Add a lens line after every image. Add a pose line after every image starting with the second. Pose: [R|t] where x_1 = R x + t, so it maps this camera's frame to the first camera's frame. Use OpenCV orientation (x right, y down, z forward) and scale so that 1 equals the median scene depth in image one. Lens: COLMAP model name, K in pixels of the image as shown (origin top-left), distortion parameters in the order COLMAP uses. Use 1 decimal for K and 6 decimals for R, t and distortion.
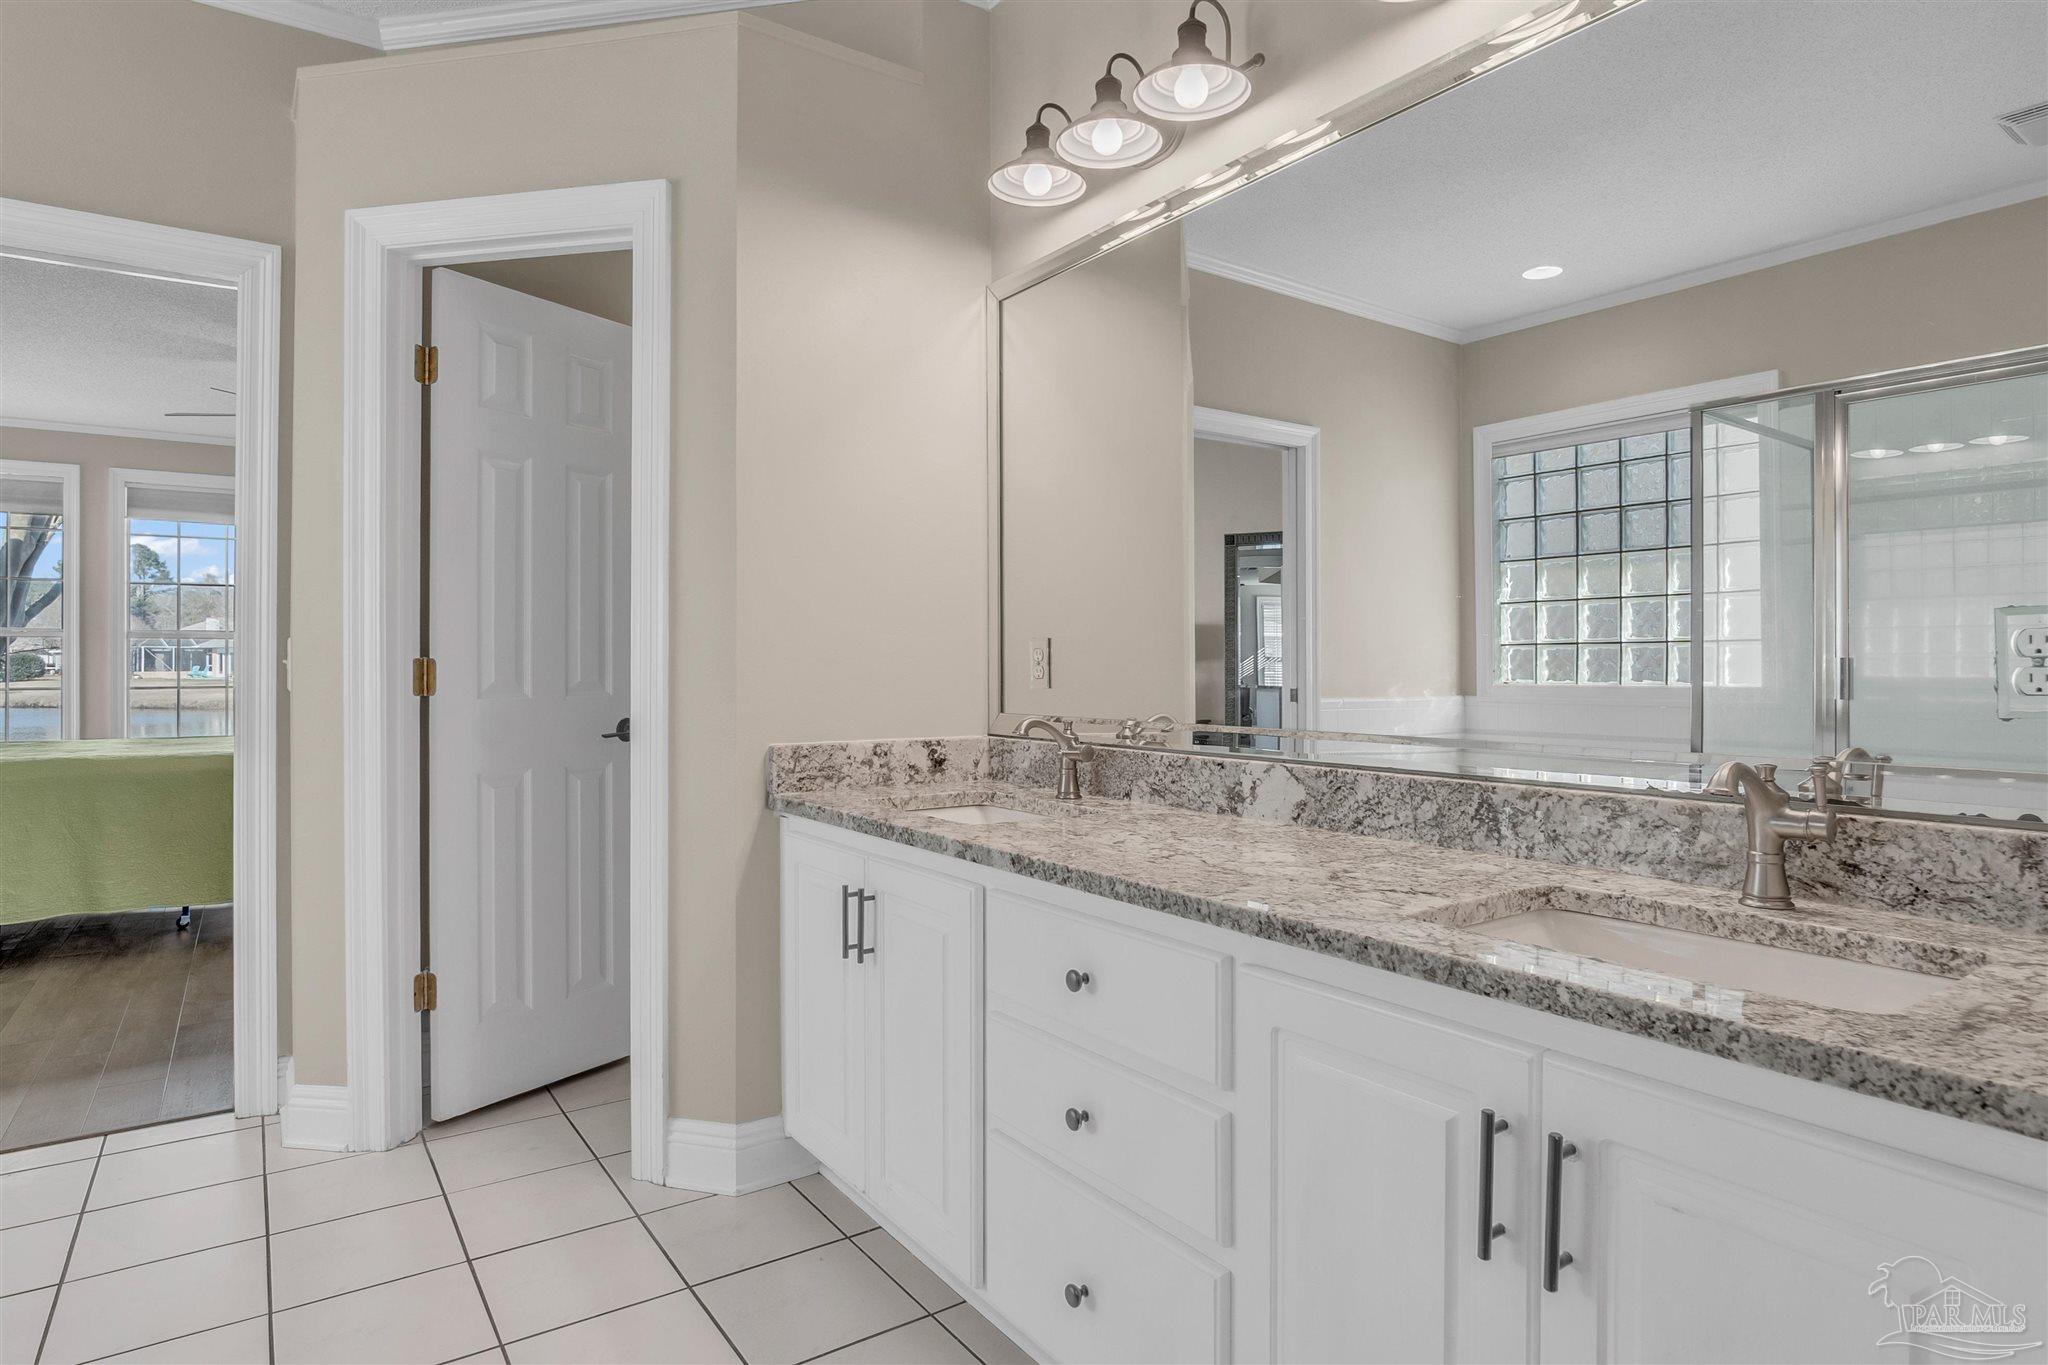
lens RADIAL K [[1116.2, 0, 1019.2], [0, 1116.2, 666.4], [0, 0, 1]] dist [-0.019181, -0.000185]
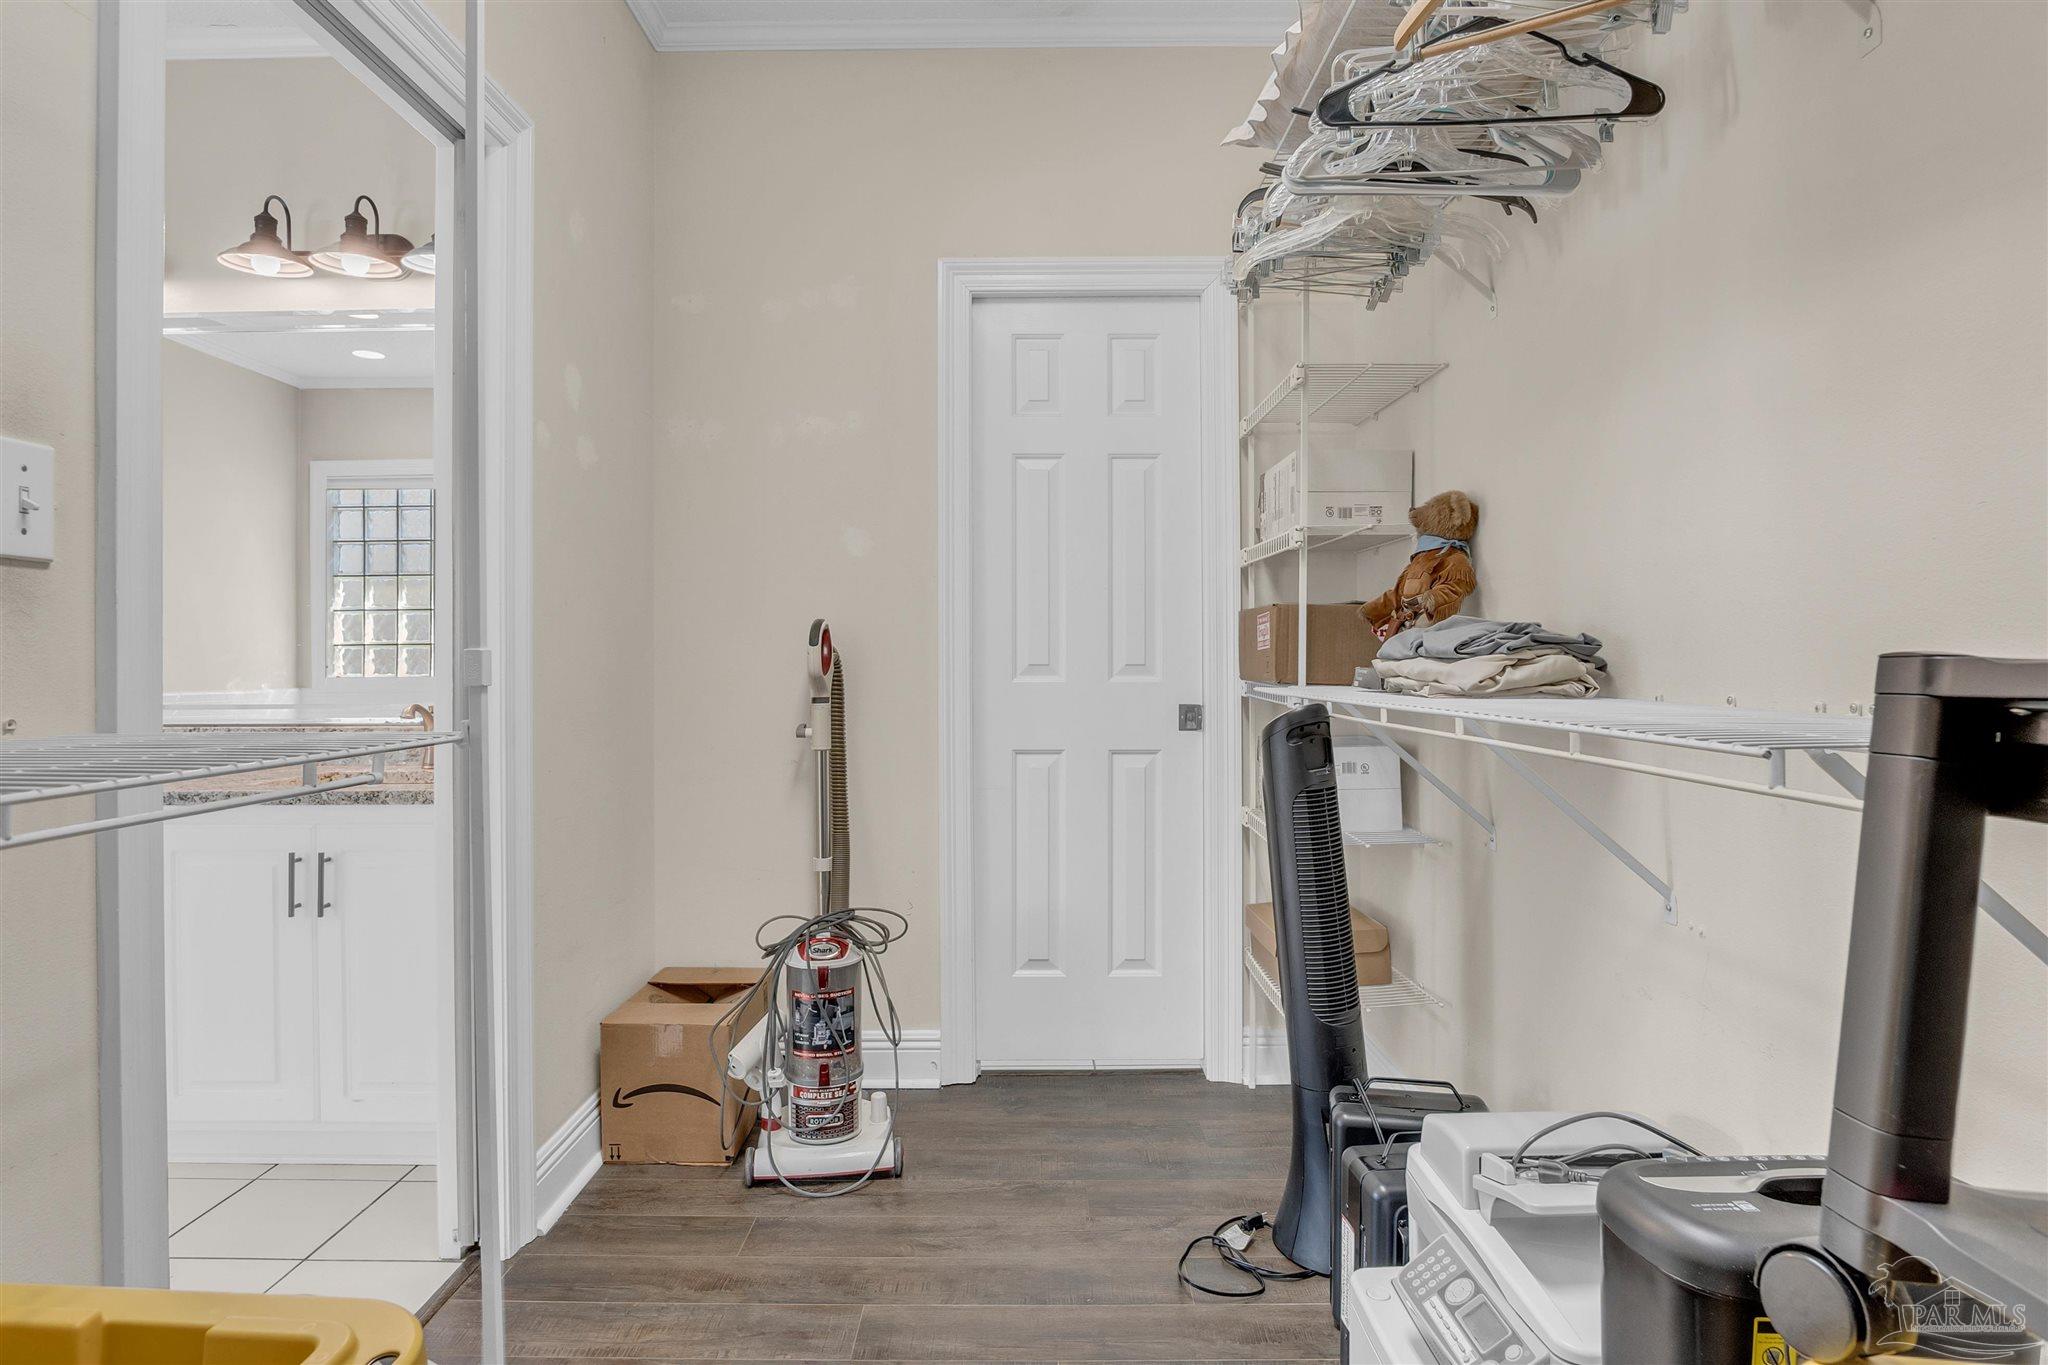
lens RADIAL K [[1116.2, 0, 1015.7], [0, 1116.2, 636.0], [0, 0, 1]] dist [-0.019181, -0.000185]
pose [[0.584822, 0.009643, 0.811105, -0.267256], [0.009703, 0.999775, -0.018883, 0.001128], [-0.811104, 0.018914, 0.584596, -0.741212]]
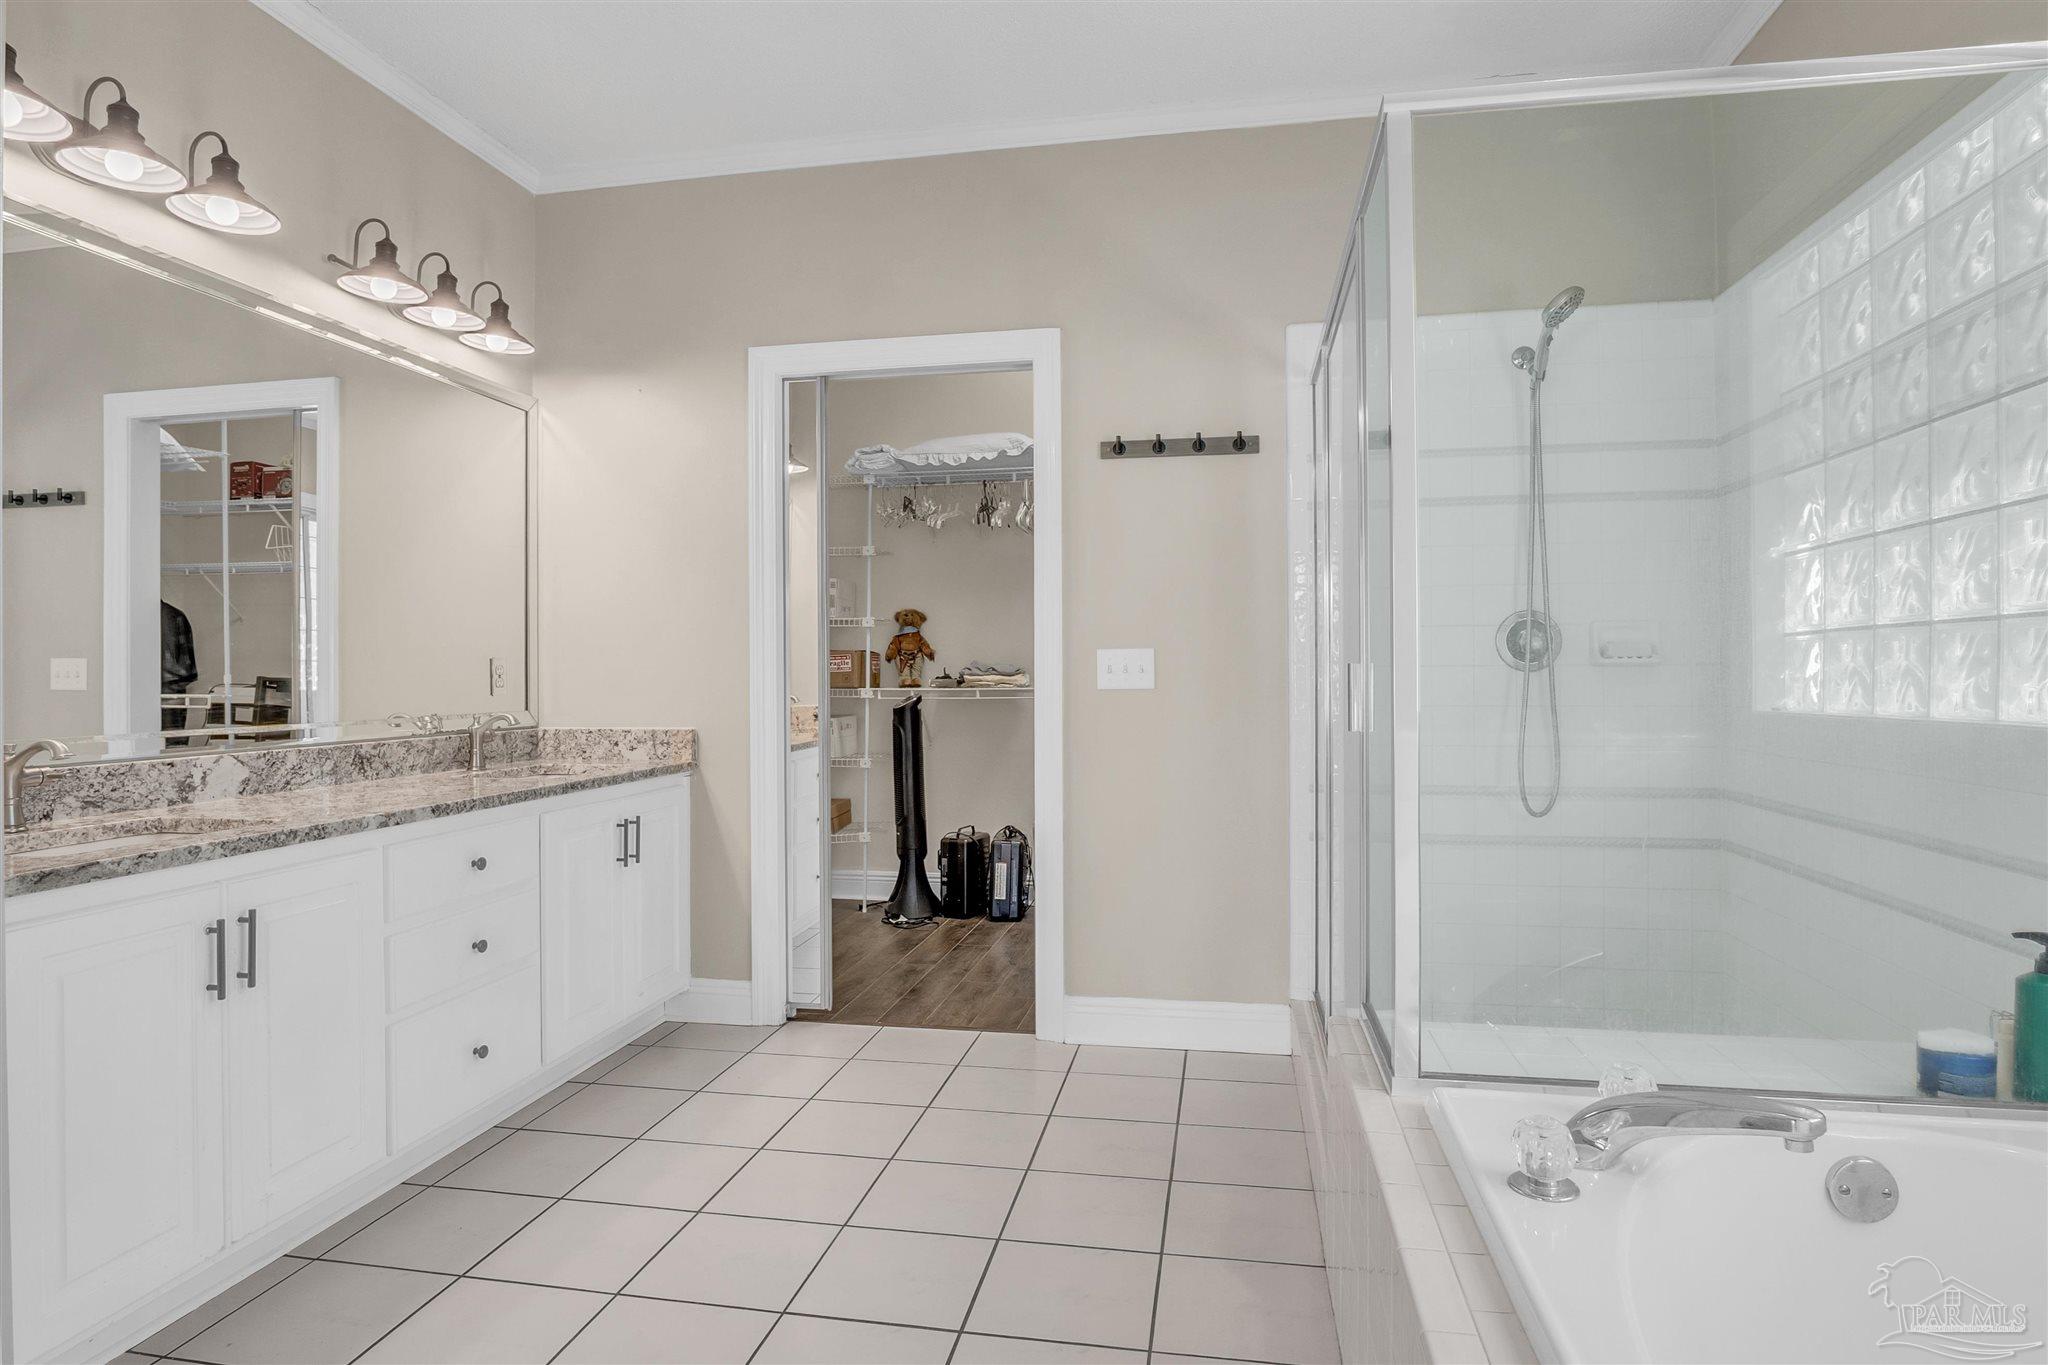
lens RADIAL K [[1116.2, 0, 1024.5], [0, 1116.2, 681.9], [0, 0, 1]] dist [-0.019181, -0.000185]
pose [[-0.705599, -0.002407, 0.708607, -1.248558], [0.003678, 0.999968, 0.007058, -0.003391], [-0.708602, 0.007586, -0.705568, 1.153667]]
